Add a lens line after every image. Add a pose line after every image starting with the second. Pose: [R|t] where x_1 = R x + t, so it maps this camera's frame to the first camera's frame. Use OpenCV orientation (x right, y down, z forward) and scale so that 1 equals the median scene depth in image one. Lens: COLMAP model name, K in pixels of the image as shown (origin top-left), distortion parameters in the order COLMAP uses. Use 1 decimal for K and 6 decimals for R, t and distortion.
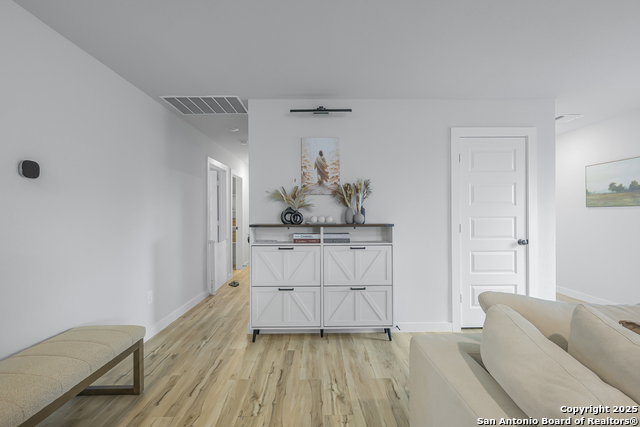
lens RADIAL K [[278.7, 0, 318.8], [0, 278.7, 213.9], [0, 0, 1]] dist [0.000141, 0.000201]
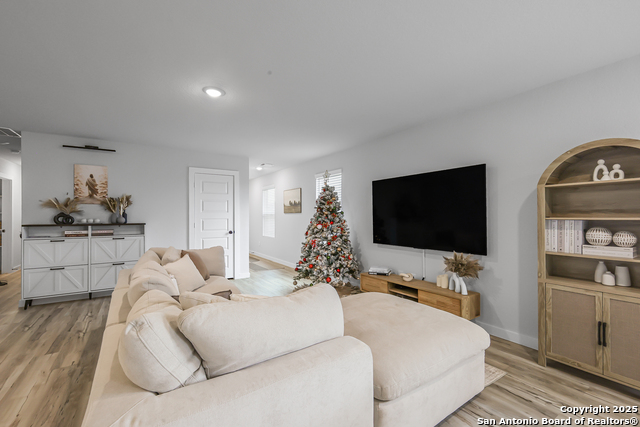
lens RADIAL K [[278.7, 0, 322.4], [0, 278.7, 214.9], [0, 0, 1]] dist [0.000141, 0.000201]
pose [[0.837371, 0.004813, 0.546614, 0.232919], [-0.003398, 0.999988, -0.003599, -0.010782], [-0.546624, 0.001156, 0.837377, -0.929707]]
